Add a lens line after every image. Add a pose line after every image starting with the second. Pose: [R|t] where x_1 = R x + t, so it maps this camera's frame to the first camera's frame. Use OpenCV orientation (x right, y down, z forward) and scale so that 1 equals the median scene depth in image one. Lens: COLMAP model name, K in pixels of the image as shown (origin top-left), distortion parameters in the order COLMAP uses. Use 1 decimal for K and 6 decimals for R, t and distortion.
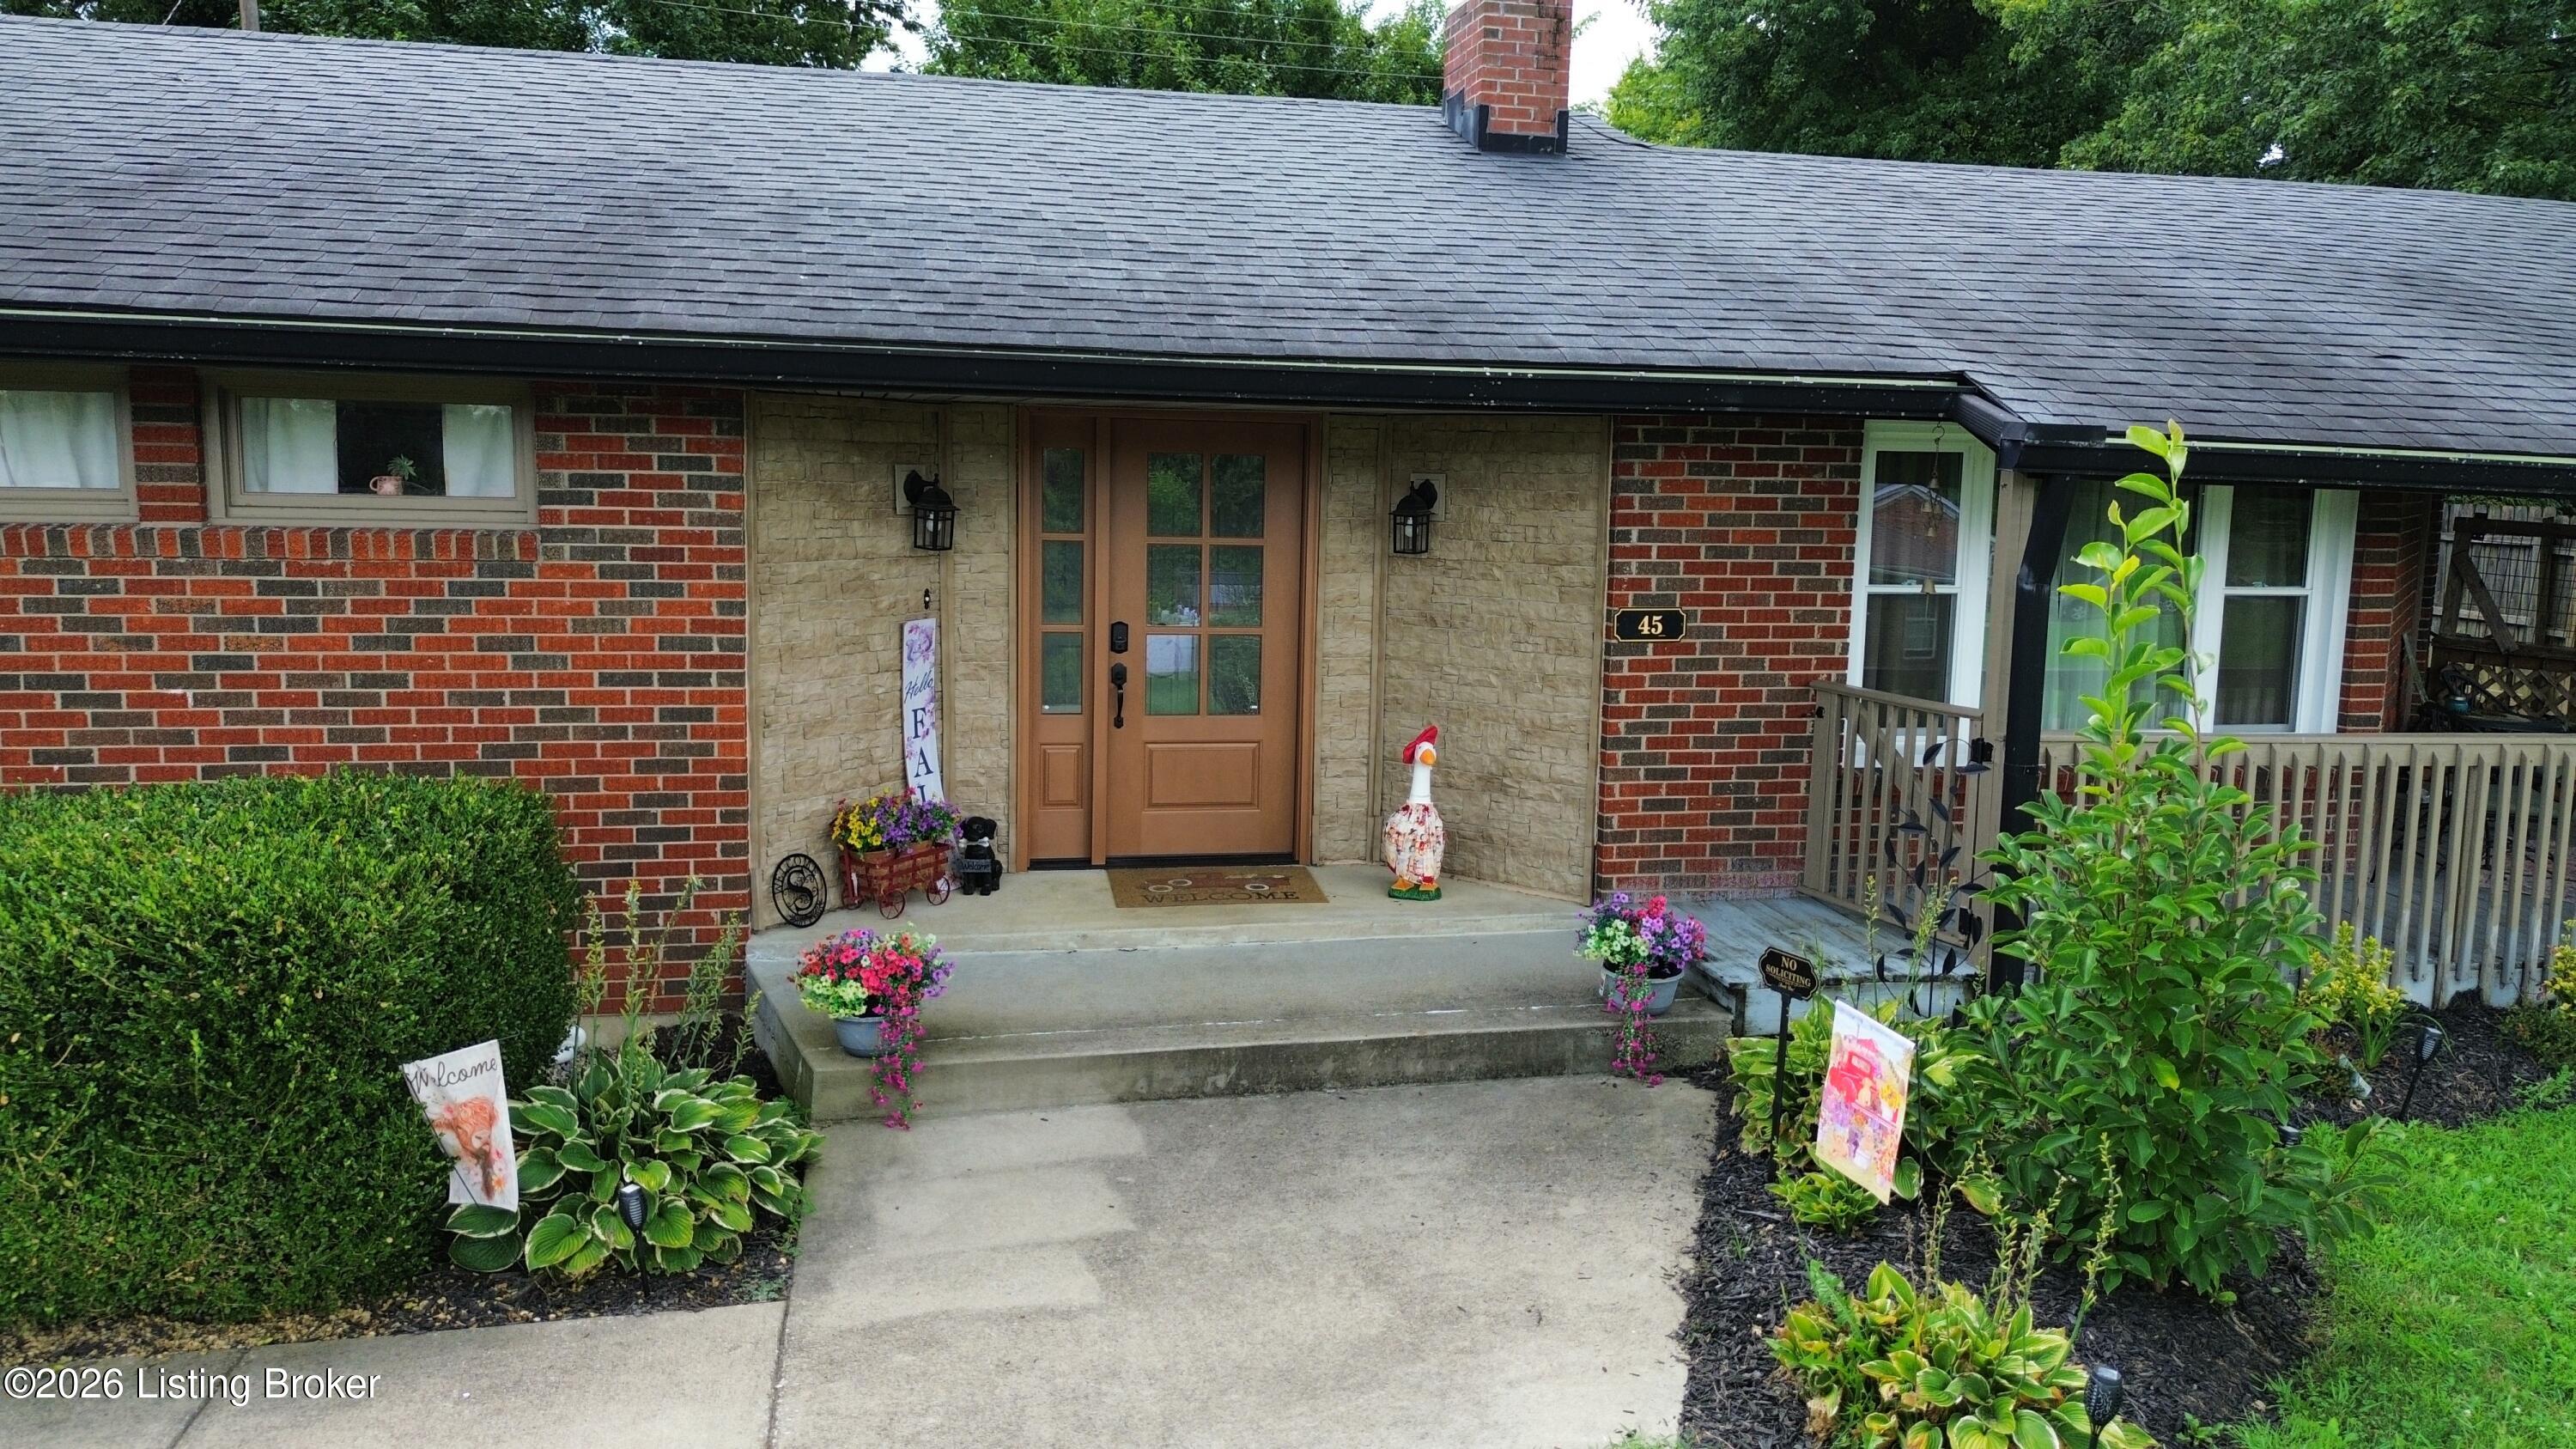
lens RADIAL K [[1822.7, 0, 1287.2], [0, 1822.7, 718.1], [0, 0, 1]] dist [0.083043, -0.094339]
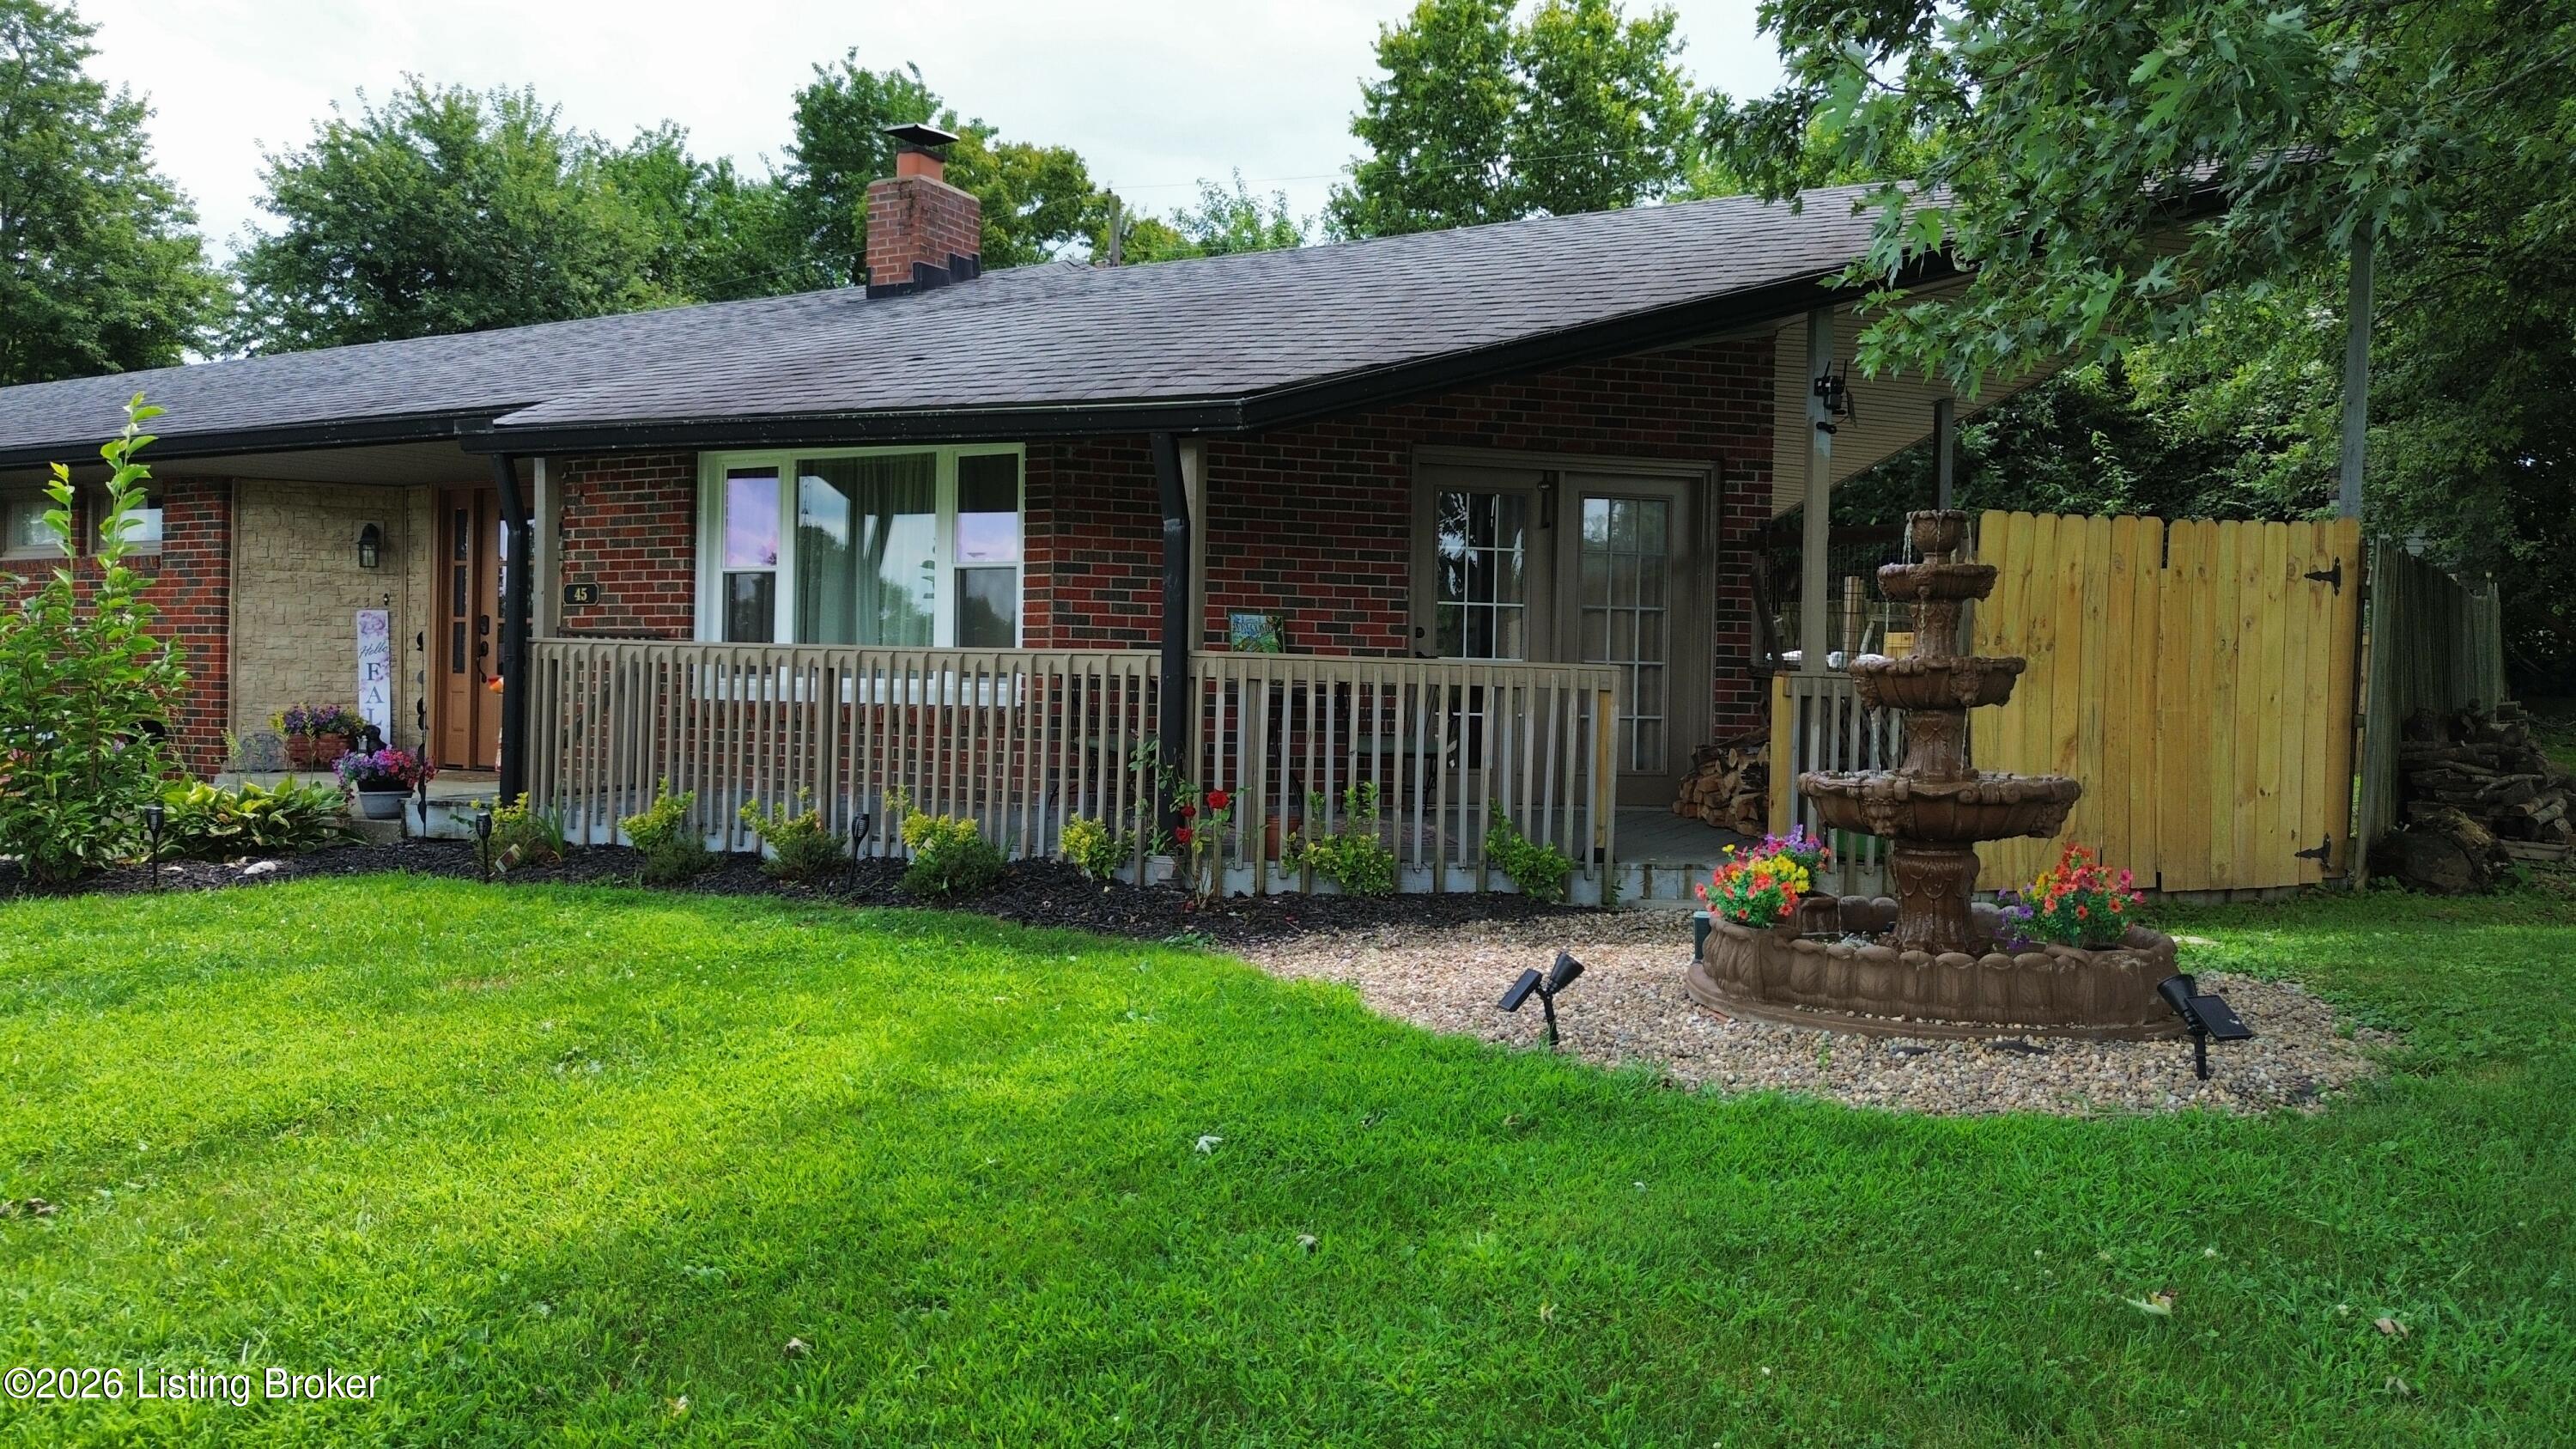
lens RADIAL K [[1828.7, 0, 1288.0], [0, 1828.7, 724.5], [0, 0, 1]] dist [0.075026, -0.060965]
pose [[0.749712, 0.002548, -0.661760, 1.568506], [-0.093077, 0.990458, -0.101634, 0.146647], [0.655186, 0.137791, 0.742795, 0.284028]]
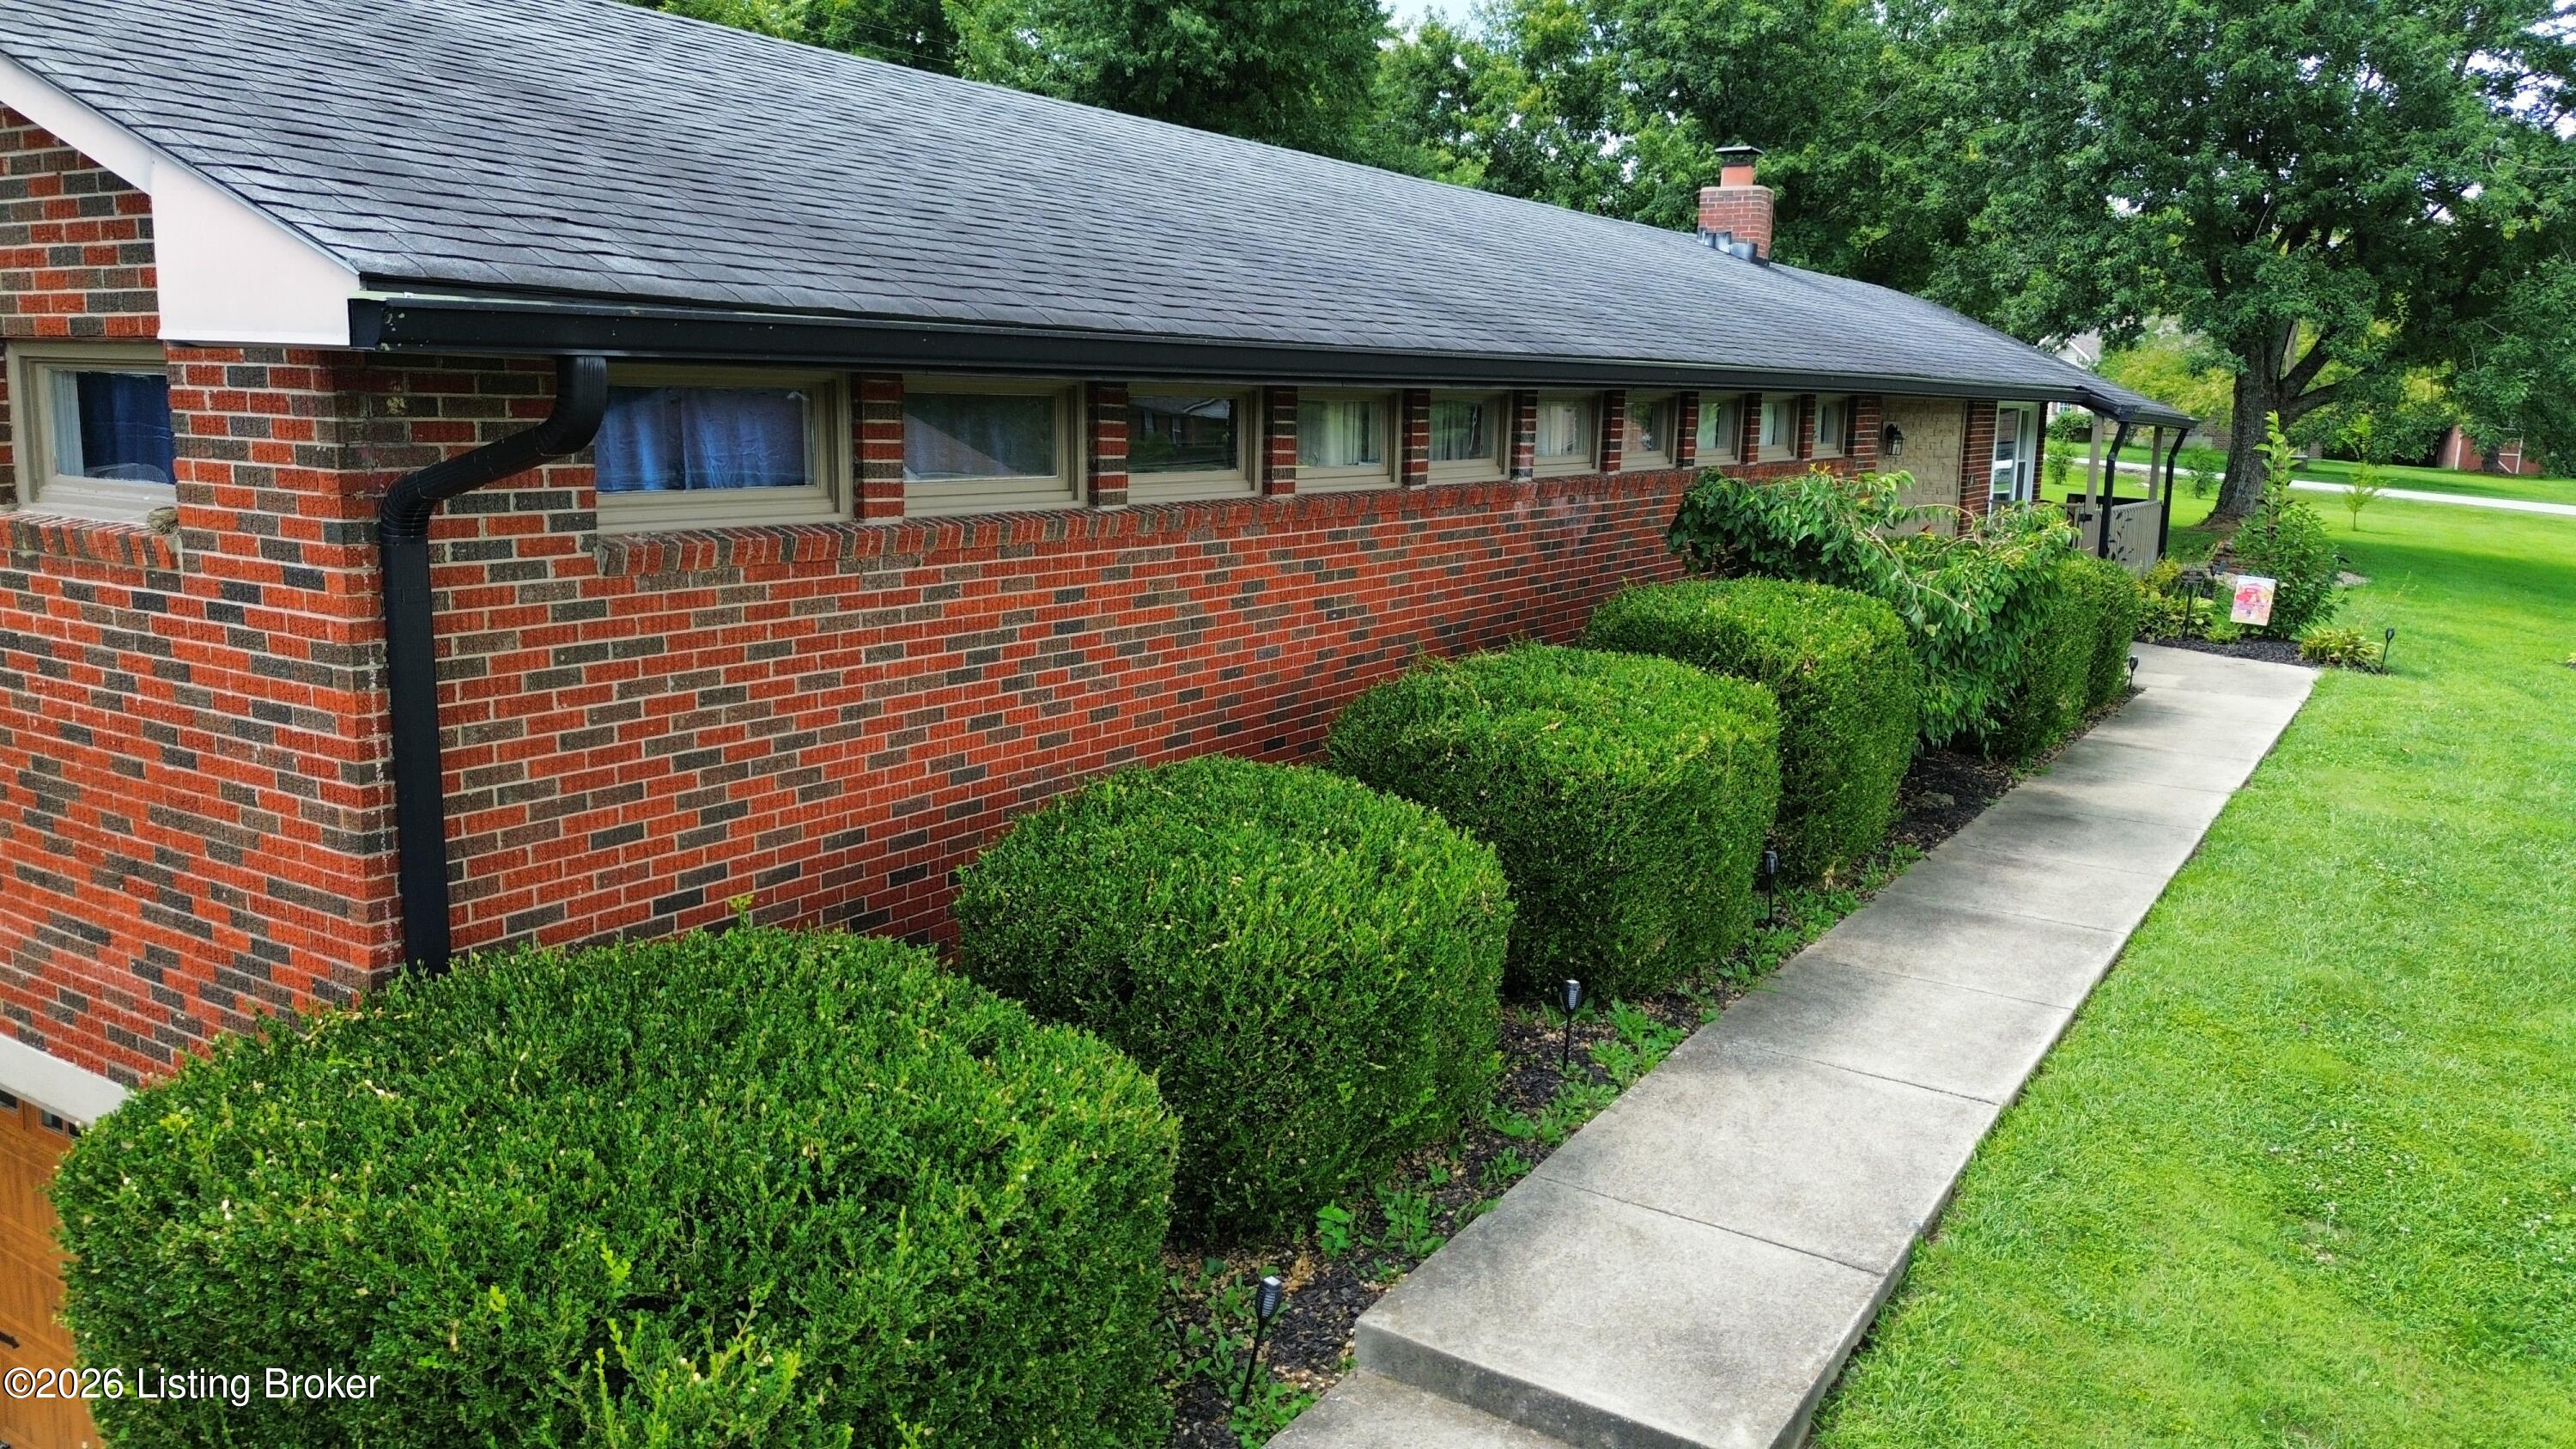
lens RADIAL K [[1822.7, 0, 1287.2], [0, 1822.7, 718.1], [0, 0, 1]] dist [0.083043, -0.094339]
pose [[0.714552, -0.127632, 0.687842, -2.349050], [0.086496, 0.991791, 0.094177, -0.046282], [-0.694215, -0.007799, 0.719725, -0.199938]]
